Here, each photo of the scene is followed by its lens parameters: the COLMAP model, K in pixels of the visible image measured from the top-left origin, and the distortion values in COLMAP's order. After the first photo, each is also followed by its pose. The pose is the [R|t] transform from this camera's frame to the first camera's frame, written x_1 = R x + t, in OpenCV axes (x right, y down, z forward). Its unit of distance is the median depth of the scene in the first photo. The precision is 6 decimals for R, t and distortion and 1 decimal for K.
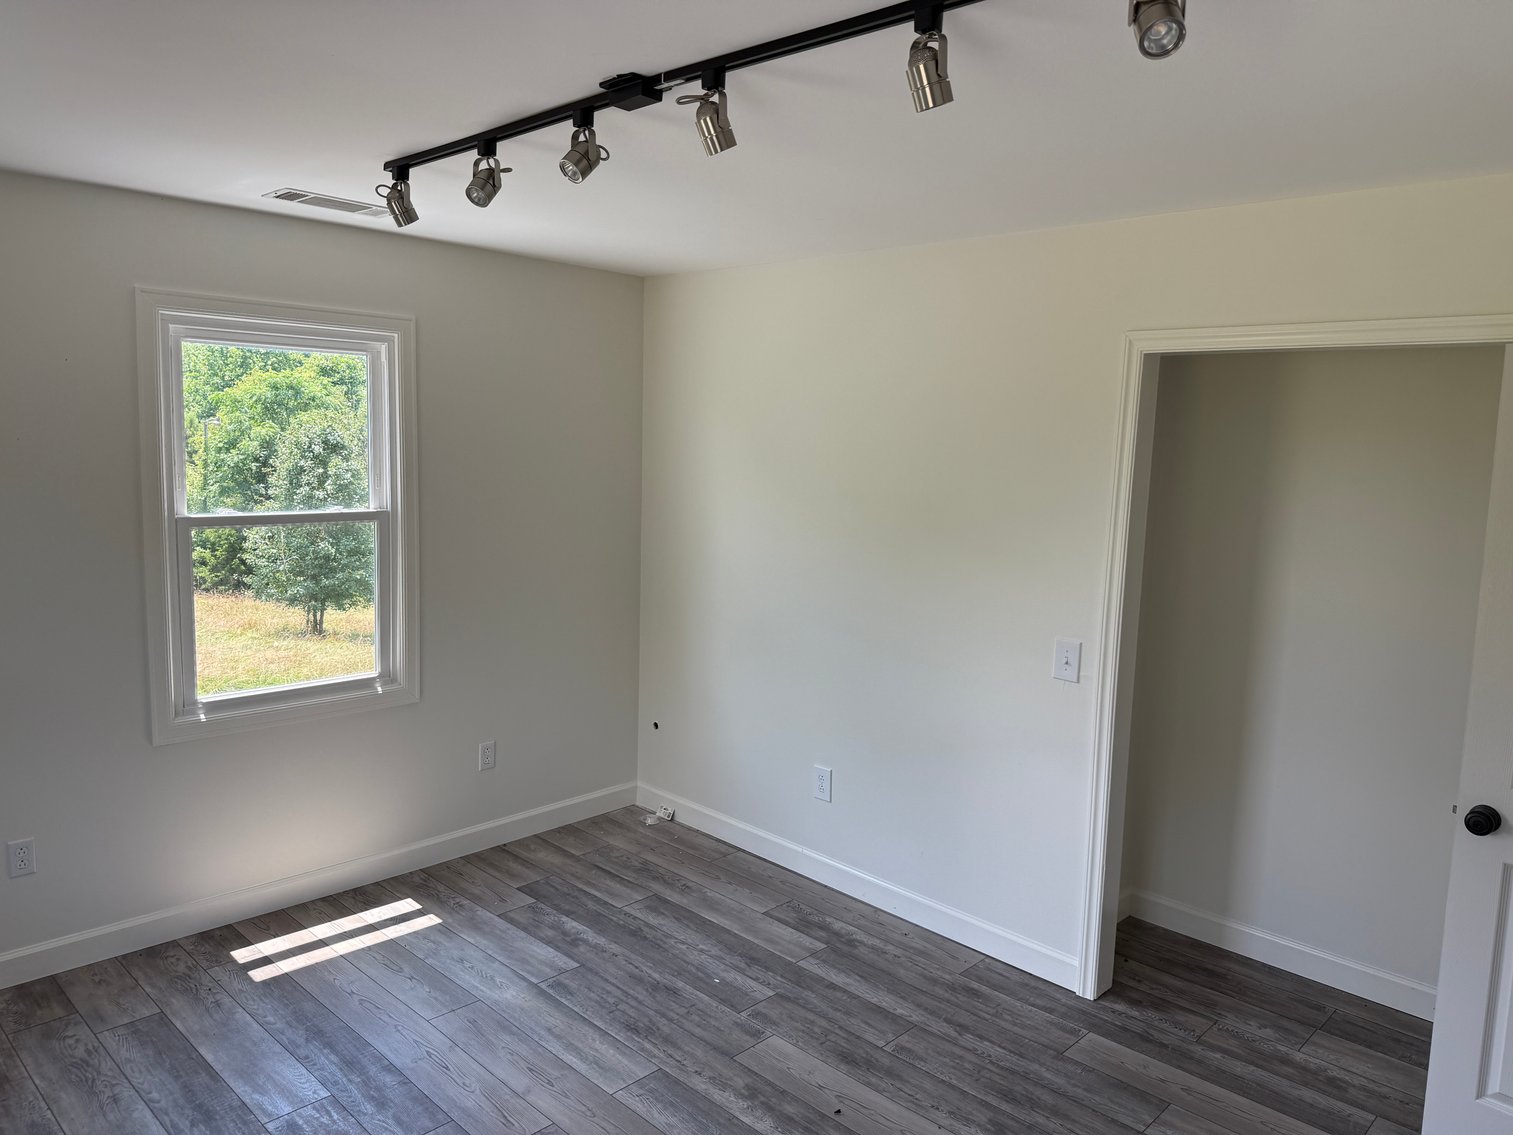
lens RADIAL K [[1085.7, 0, 736.7], [0, 1085.7, 555.6], [0, 0, 1]] dist [0.043786, -0.015028]
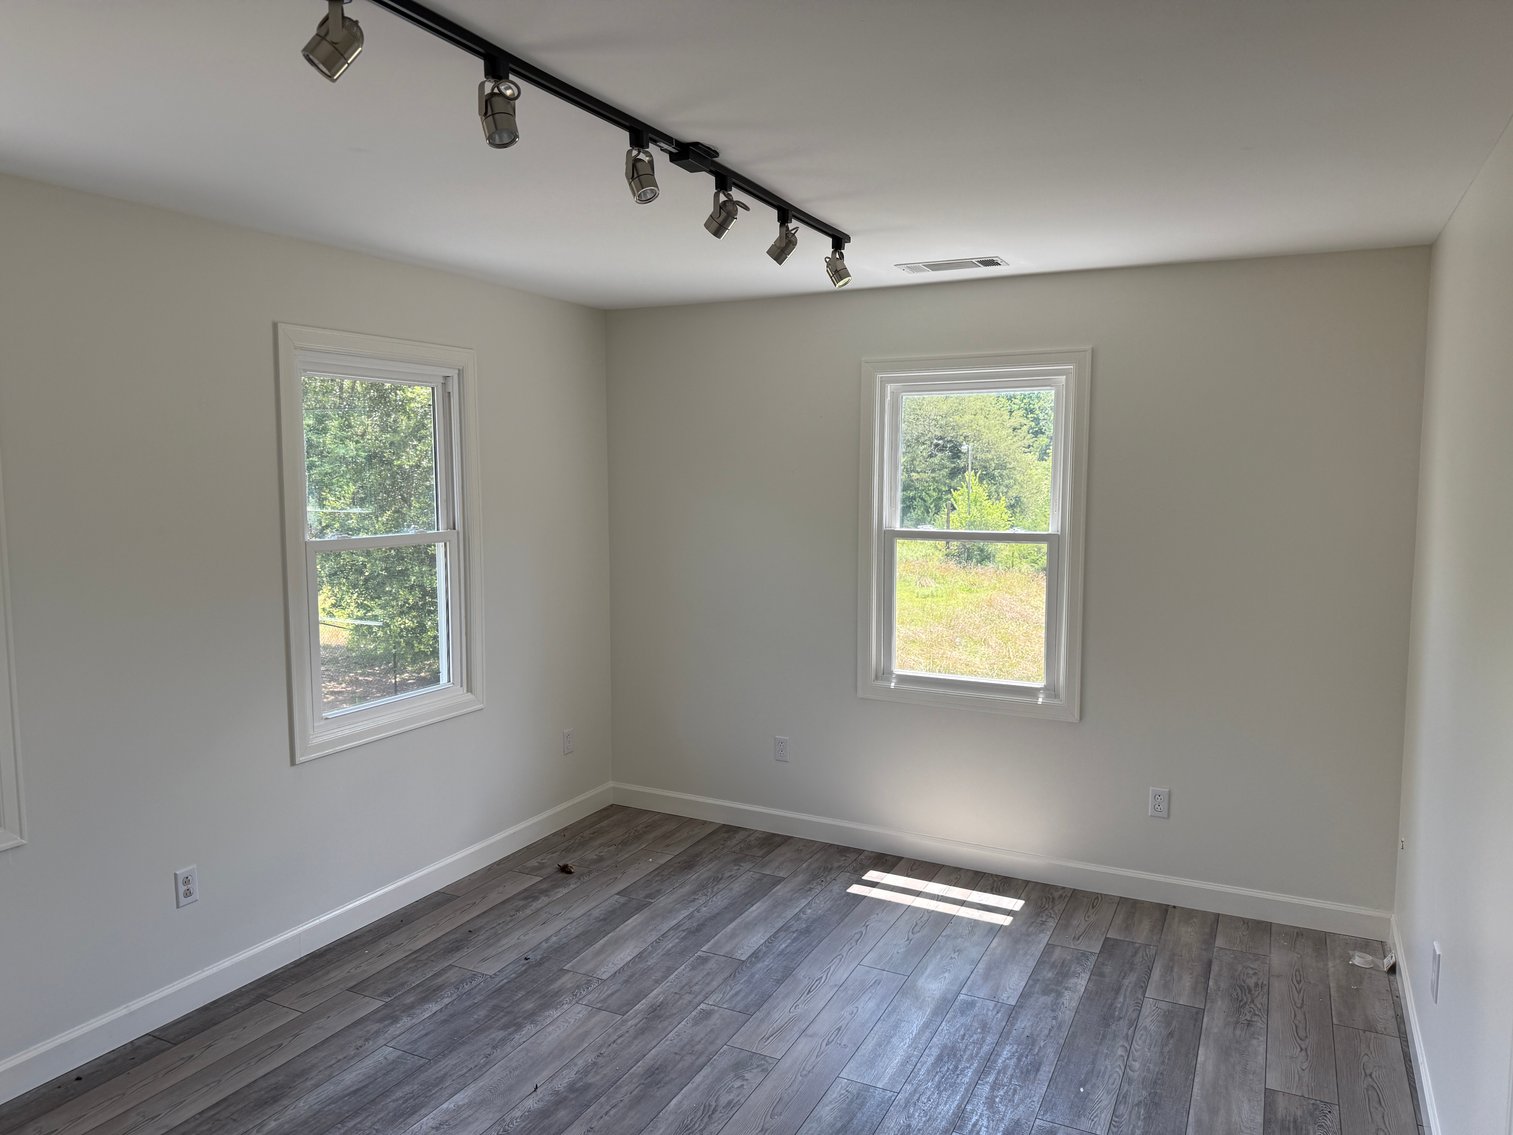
lens RADIAL K [[1085.7, 0, 753.5], [0, 1085.7, 564.5], [0, 0, 1]] dist [0.043786, -0.015028]
pose [[0.327857, 0.069712, -0.942152, 0.618689], [-0.104787, 0.993804, 0.037070, -0.021160], [0.938898, 0.086572, 0.333130, 0.400609]]
